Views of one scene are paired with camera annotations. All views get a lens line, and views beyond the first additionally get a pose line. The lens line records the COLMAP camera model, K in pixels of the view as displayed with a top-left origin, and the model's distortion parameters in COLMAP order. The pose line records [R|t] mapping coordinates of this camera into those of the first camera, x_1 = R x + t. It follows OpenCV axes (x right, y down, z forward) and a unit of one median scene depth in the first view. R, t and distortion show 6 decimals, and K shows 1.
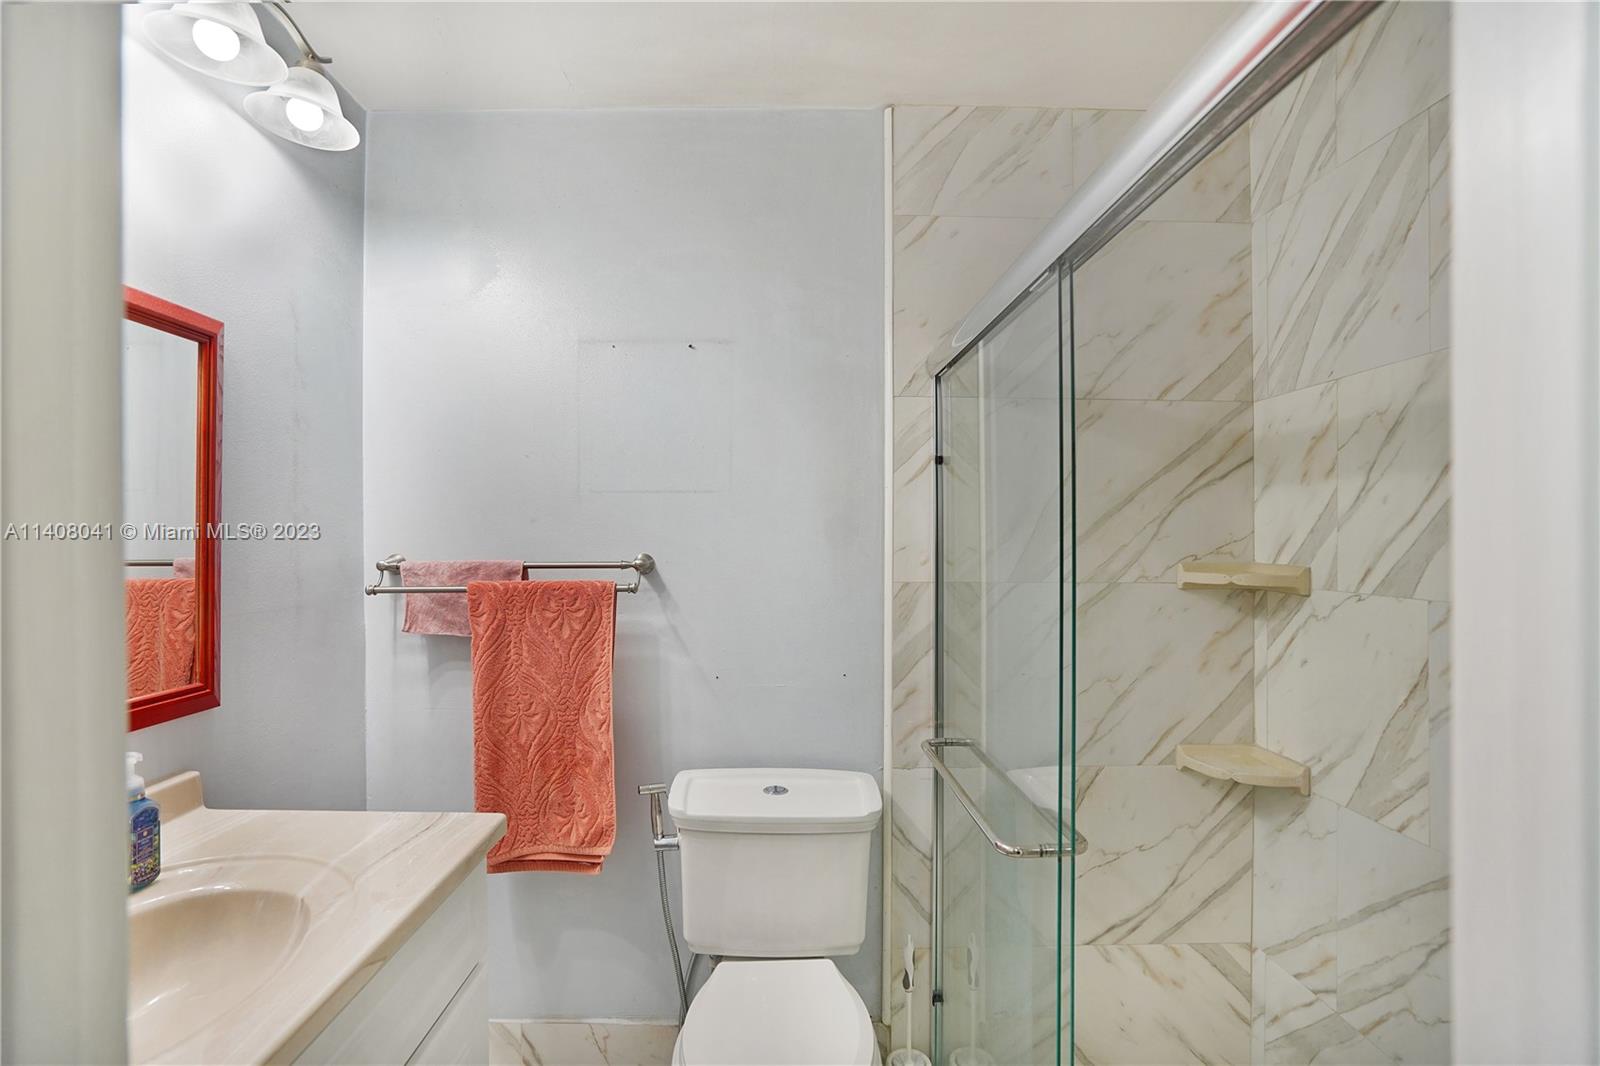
lens RADIAL K [[756.9, 0, 786.4], [0, 756.9, 526.6], [0, 0, 1]] dist [-0.037969, 0.009881]
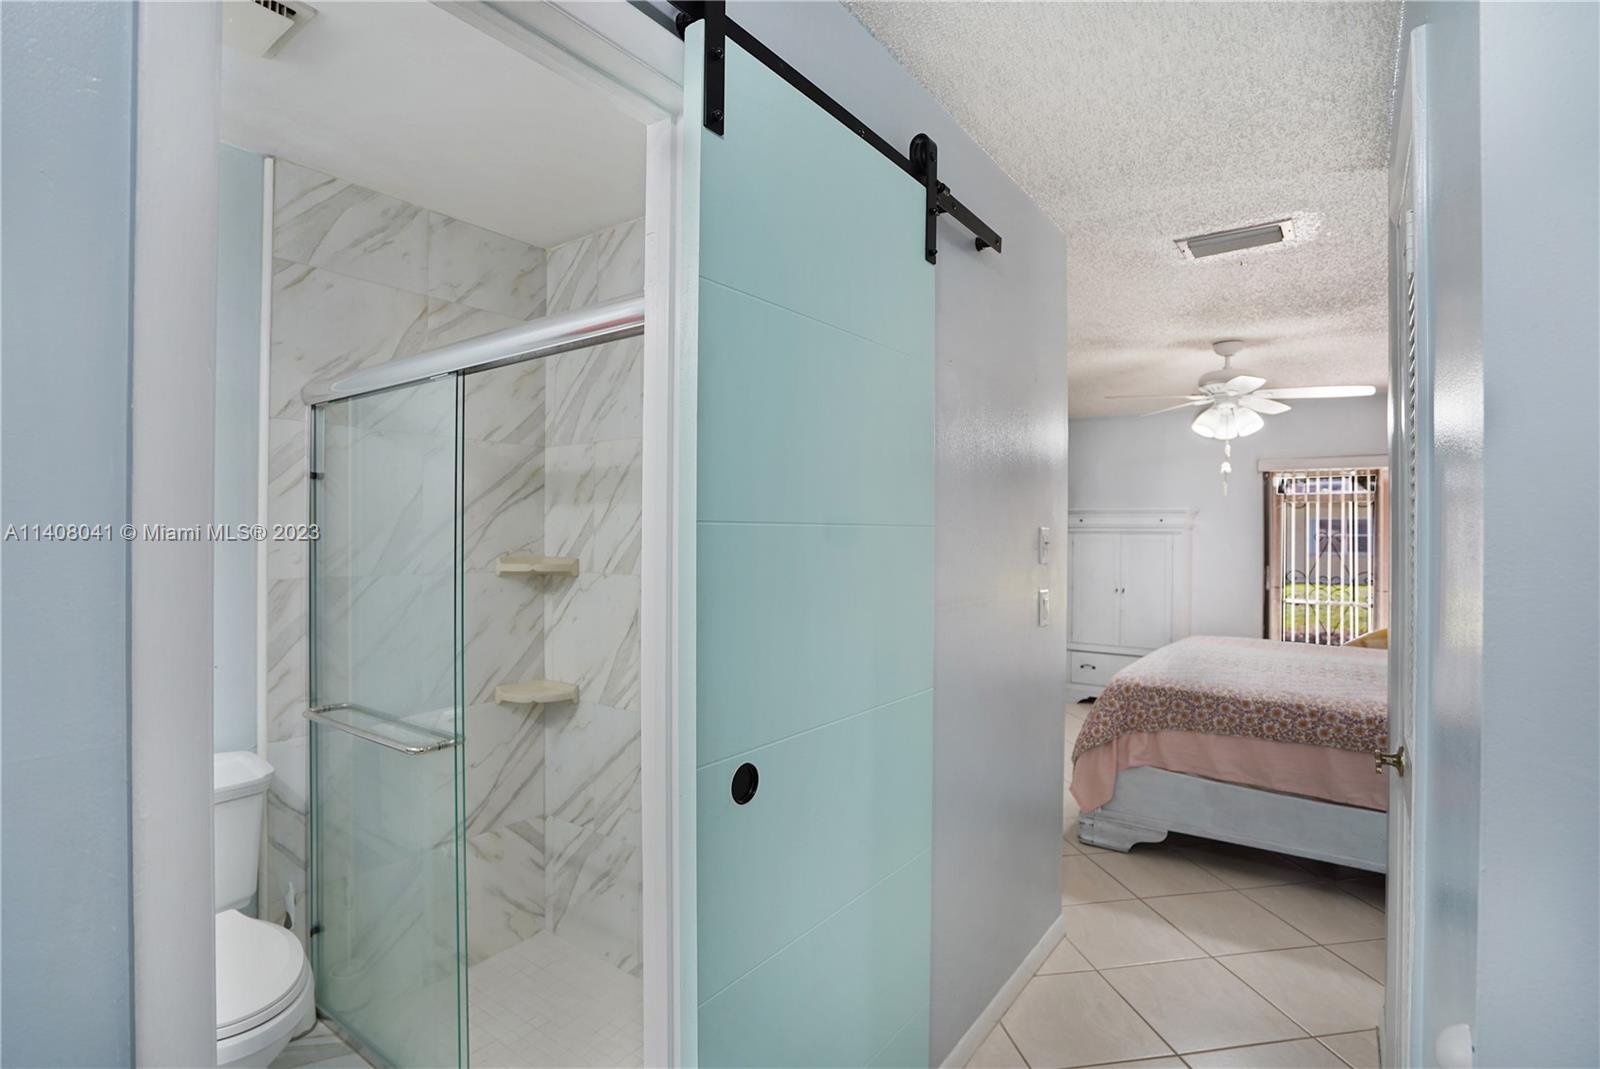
lens RADIAL K [[756.9, 0, 796.3], [0, 756.9, 535.6], [0, 0, 1]] dist [-0.037969, 0.009881]
pose [[0.604762, 0.000949, 0.796406, -0.270460], [-0.010474, 0.999922, 0.006762, -0.008829], [-0.796338, -0.012431, 0.604724, -0.311125]]
